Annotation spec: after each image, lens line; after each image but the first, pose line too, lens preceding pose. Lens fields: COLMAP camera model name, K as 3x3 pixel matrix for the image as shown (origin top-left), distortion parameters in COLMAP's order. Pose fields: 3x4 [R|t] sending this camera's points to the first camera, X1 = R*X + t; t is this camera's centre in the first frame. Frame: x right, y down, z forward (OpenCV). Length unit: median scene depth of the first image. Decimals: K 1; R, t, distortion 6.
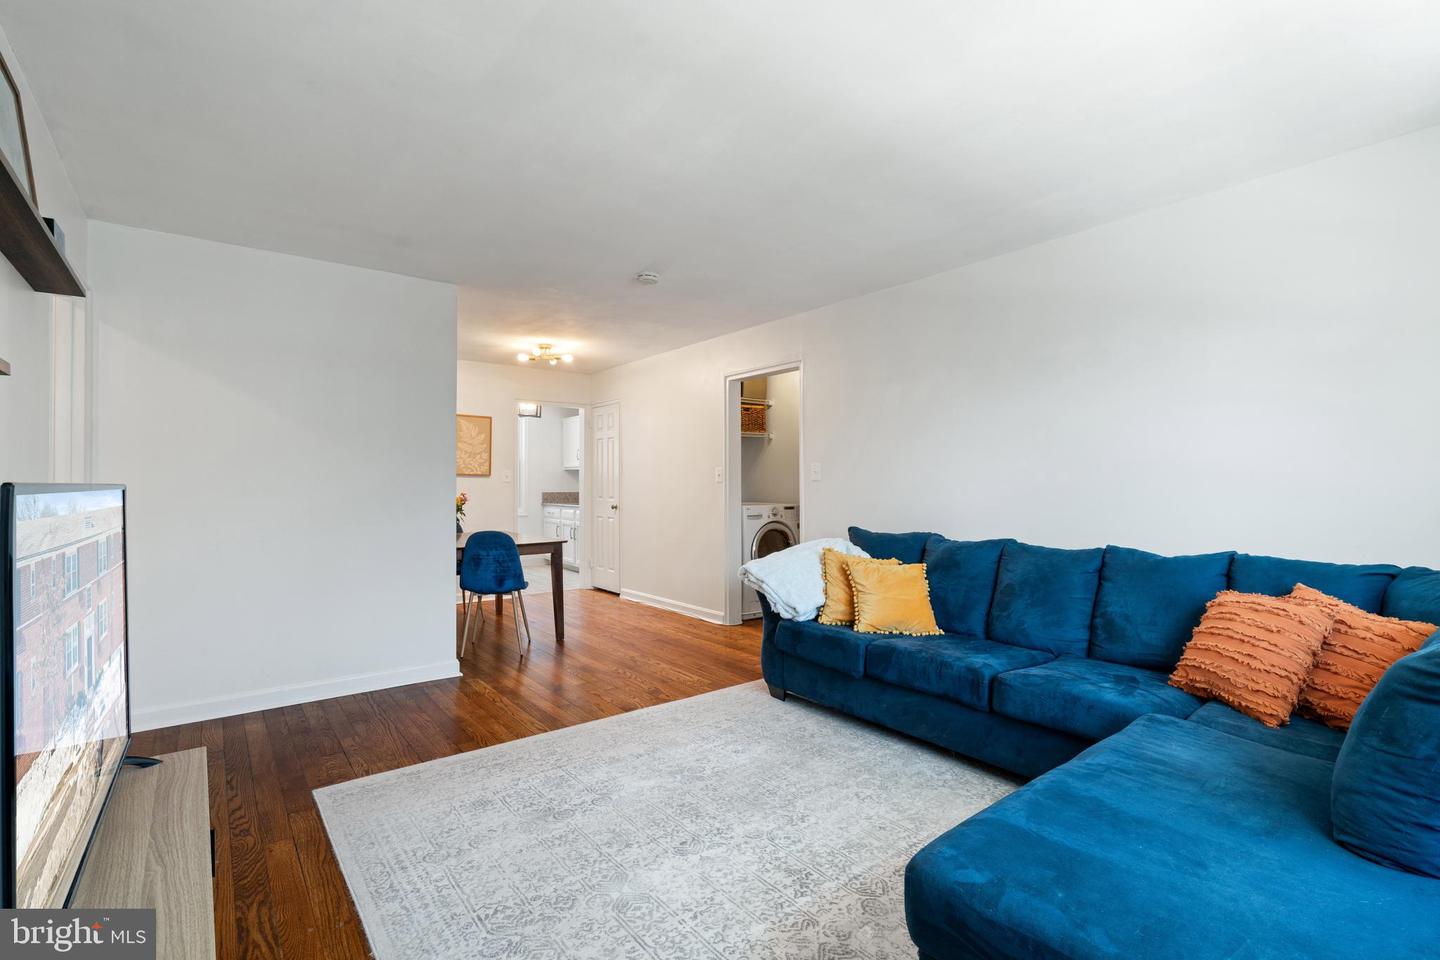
lens RADIAL K [[664.9, 0, 729.4], [0, 664.9, 481.5], [0, 0, 1]] dist [-0.007679, 0.004647]
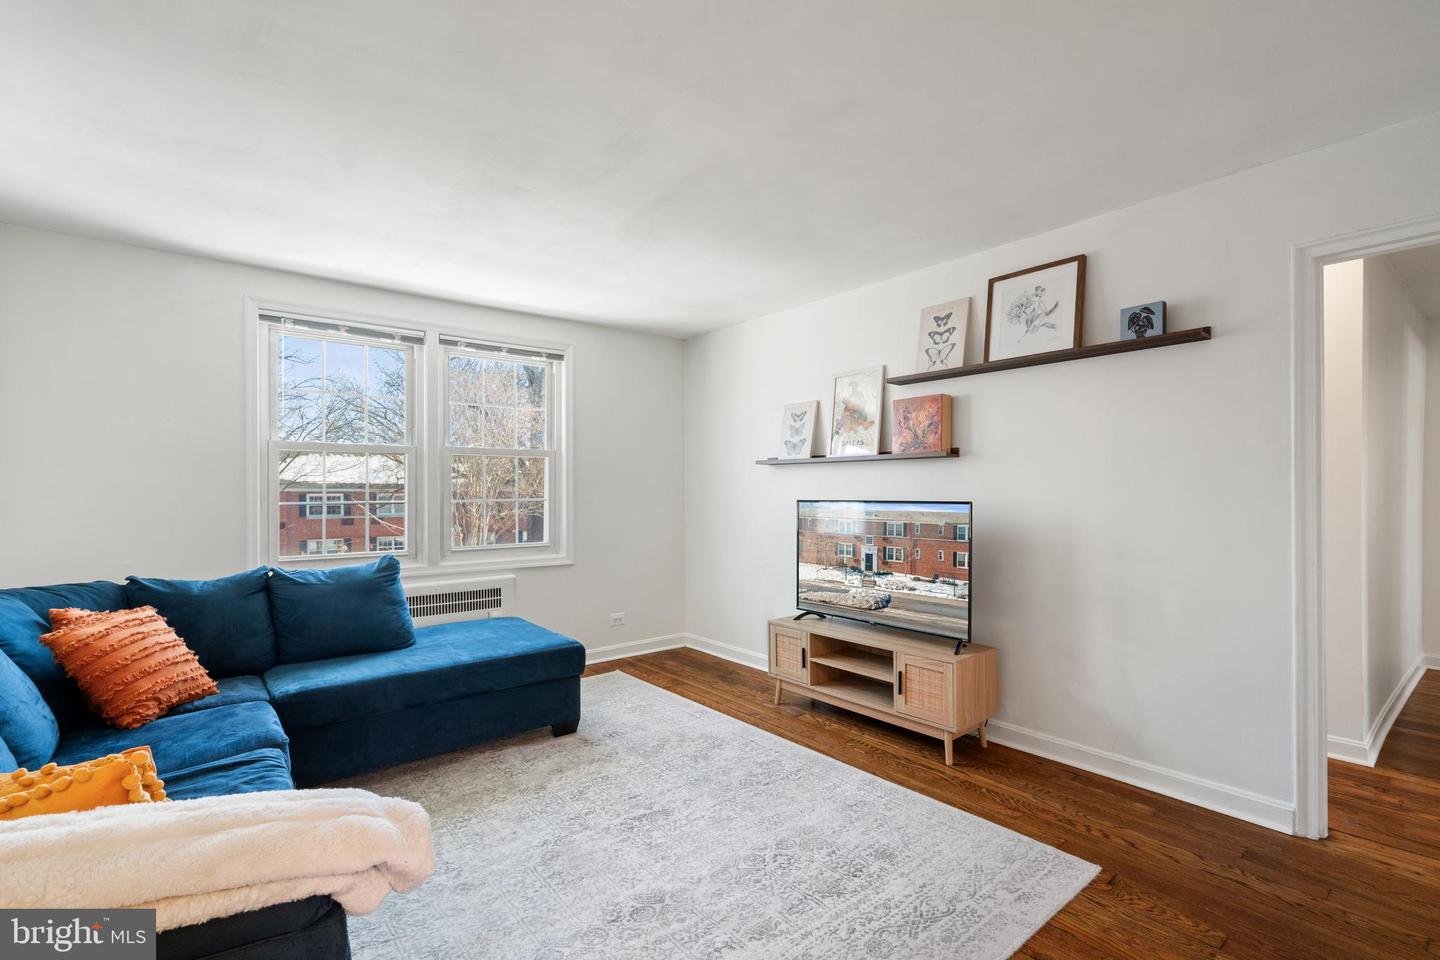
lens RADIAL K [[664.9, 0, 716.8], [0, 664.9, 492.4], [0, 0, 1]] dist [-0.007679, 0.004647]
pose [[-0.999869, 0.006687, 0.014712, -0.160436], [0.006656, 0.999976, -0.002103, -0.013980], [-0.014726, -0.002005, -0.999890, 1.925852]]
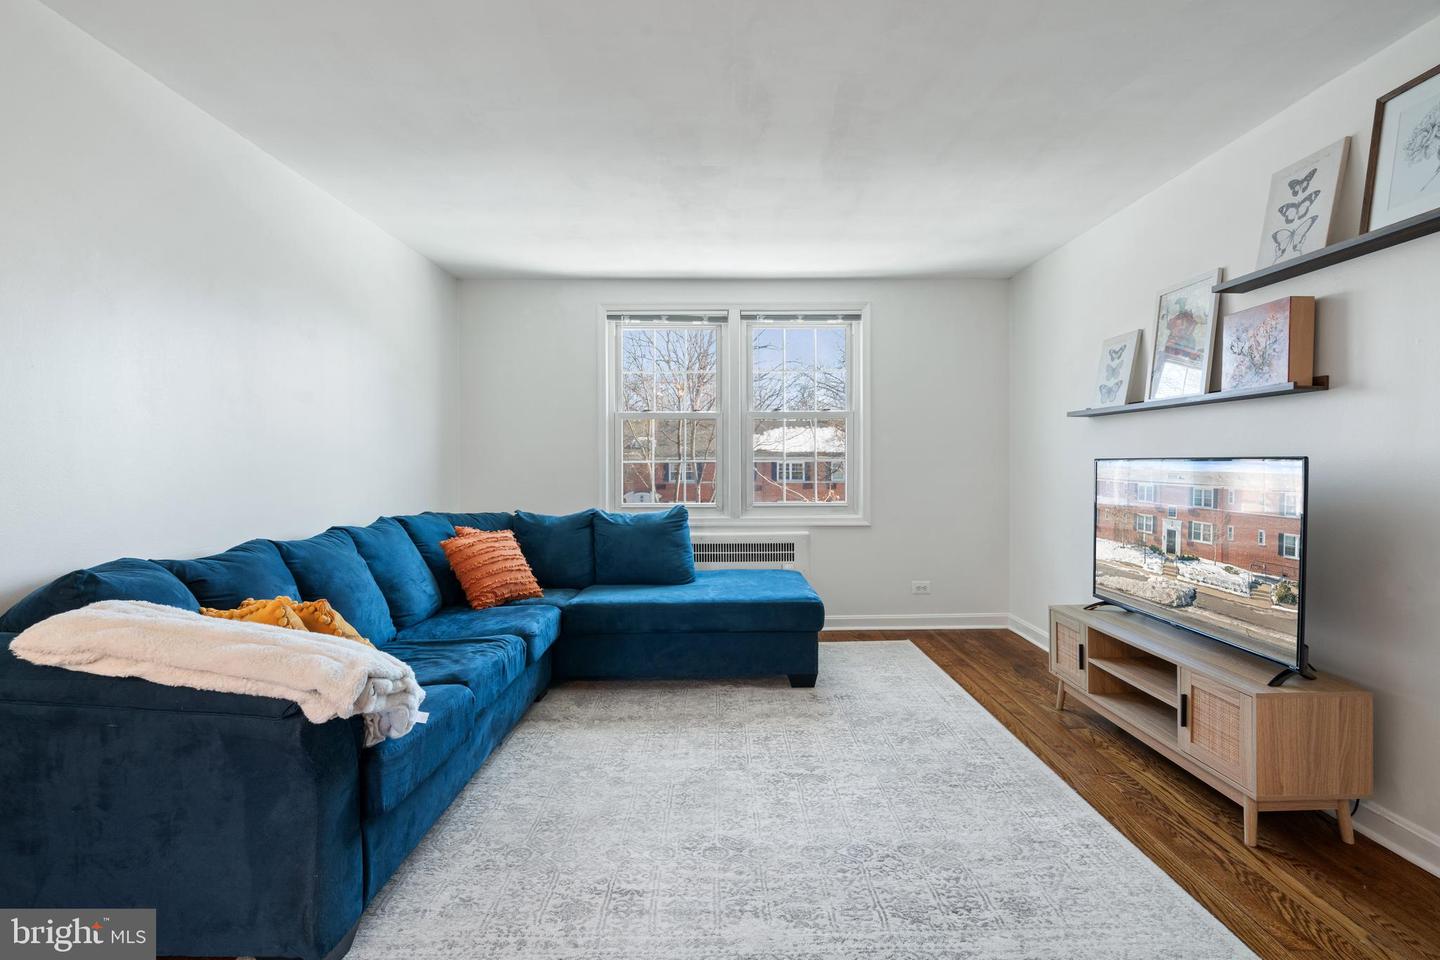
lens RADIAL K [[664.9, 0, 709.8], [0, 664.9, 469.6], [0, 0, 1]] dist [-0.007679, 0.004647]
pose [[-0.771011, -0.001919, 0.636819, -0.571933], [0.003457, 0.999968, 0.007199, 0.011508], [-0.636812, 0.007752, -0.770980, 1.759406]]
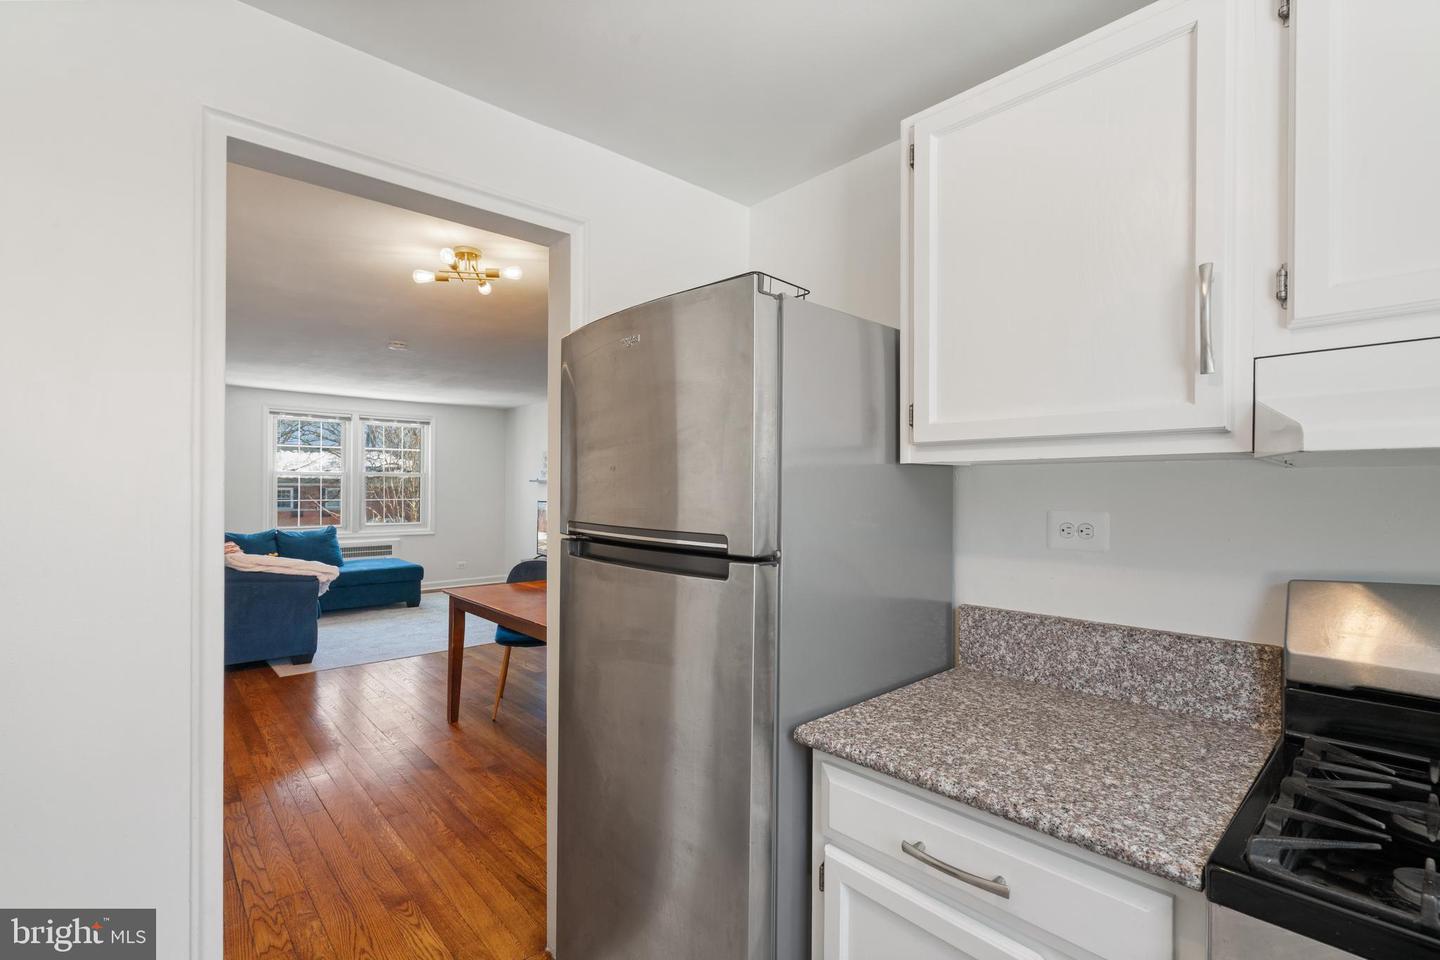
lens RADIAL K [[664.9, 0, 719.5], [0, 664.9, 489.1], [0, 0, 1]] dist [-0.007679, 0.004647]
pose [[-0.998854, -0.002842, -0.047777, -1.088162], [-0.002769, 0.999995, -0.001603, -0.055105], [0.047781, -0.001469, -0.998857, 3.677556]]
